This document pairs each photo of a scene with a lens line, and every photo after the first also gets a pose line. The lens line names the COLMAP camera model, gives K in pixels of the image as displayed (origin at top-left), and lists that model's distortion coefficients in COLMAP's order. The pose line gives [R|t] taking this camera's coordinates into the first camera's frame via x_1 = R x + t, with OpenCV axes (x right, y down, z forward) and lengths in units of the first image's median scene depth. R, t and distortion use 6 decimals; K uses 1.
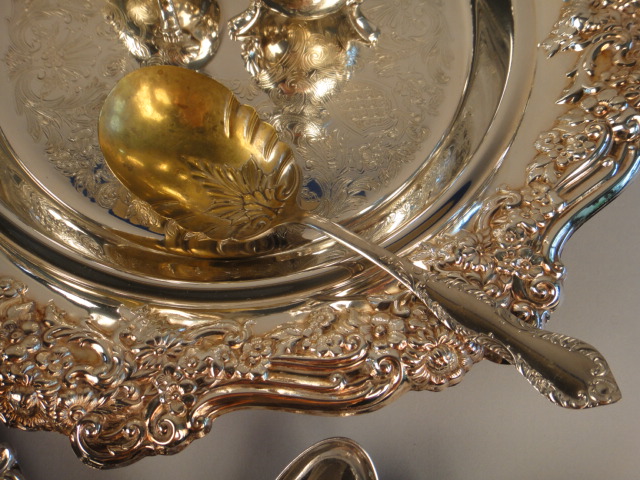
lens RADIAL K [[649.2, 0, 318.7], [0, 649.2, 229.2], [0, 0, 1]] dist [0.013426, -0.005541]
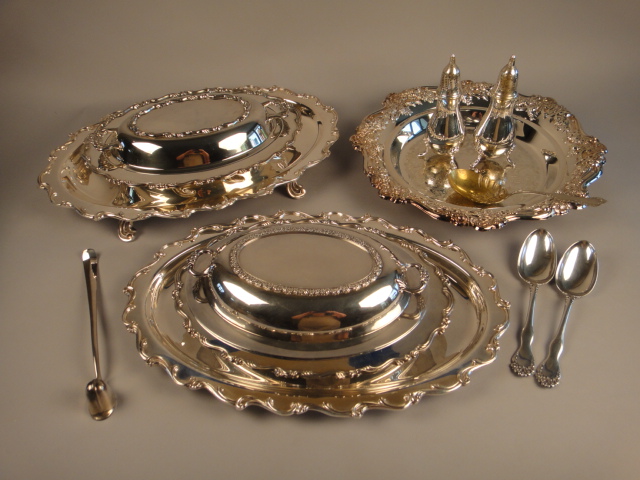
lens RADIAL K [[599.9, 0, 319.8], [0, 599.9, 222.1], [0, 0, 1]] dist [0.006727, 0.009904]
pose [[0.995387, -0.084532, -0.045373, -0.909837], [0.050423, 0.863294, -0.502176, 1.669663], [0.081621, 0.497572, 0.863574, -1.824386]]
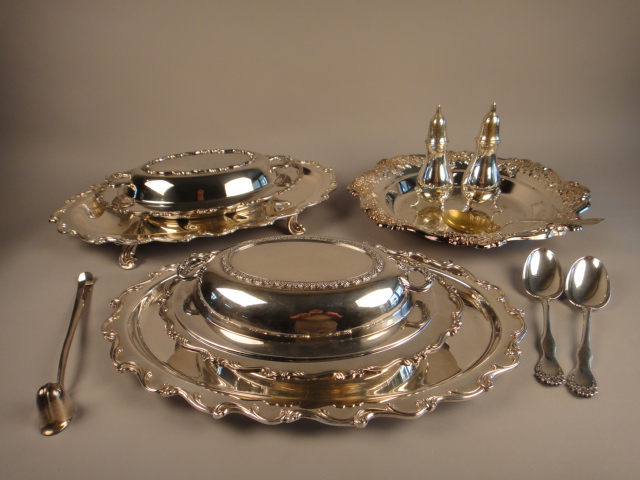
lens RADIAL K [[458.7, 0, 320.5], [0, 458.7, 229.3], [0, 0, 1]] dist [0.004868, 0.003106]
pose [[0.994980, -0.095033, -0.031361, -0.955443], [0.045221, 0.706520, -0.706247, 1.735816], [0.089274, 0.701283, 0.707271, -0.907953]]
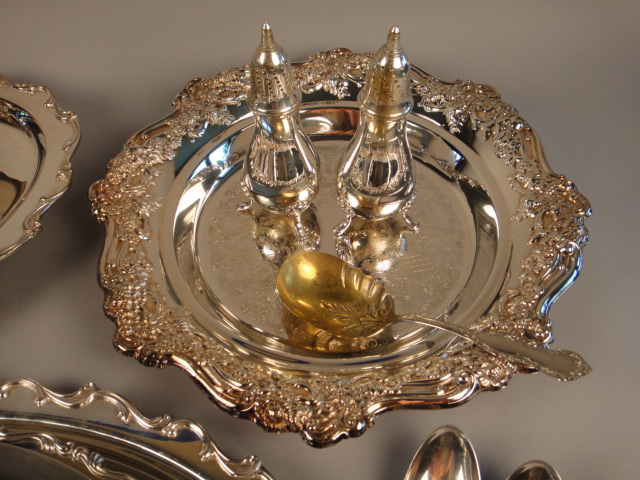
lens RADIAL K [[649.2, 0, 318.7], [0, 649.2, 229.2], [0, 0, 1]] dist [0.013426, -0.005541]
pose [[0.993190, -0.115753, 0.013191, -0.227400], [0.112108, 0.918780, -0.378517, 0.383606], [0.031695, 0.377418, 0.925500, -0.697667]]
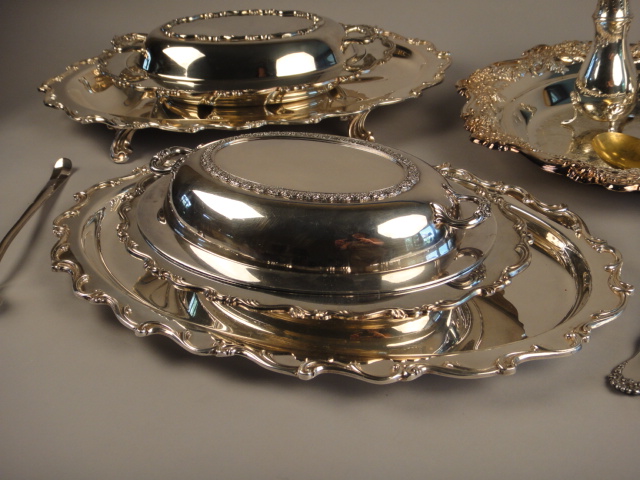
lens RADIAL K [[776.4, 0, 318.6], [0, 776.4, 239.3], [0, 0, 1]] dist [-0.009550, 0.010438]
pose [[0.946955, 0.049063, -0.317598, -0.358560], [-0.246365, 0.745406, -0.619415, 2.020403], [0.206349, 0.664803, 0.717953, -0.940058]]
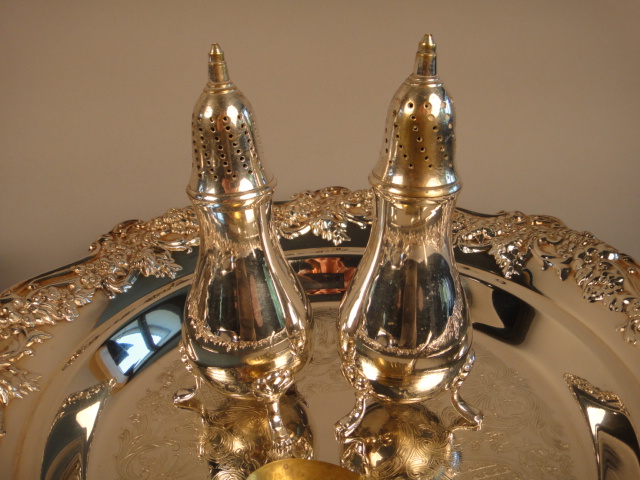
lens RADIAL K [[649.2, 0, 318.7], [0, 649.2, 229.2], [0, 0, 1]] dist [0.013426, -0.005541]
pose [[0.988932, -0.125272, 0.079504, -0.234644], [0.144268, 0.686737, -0.712446, 0.212352], [0.034652, 0.716030, 0.697209, 0.092370]]
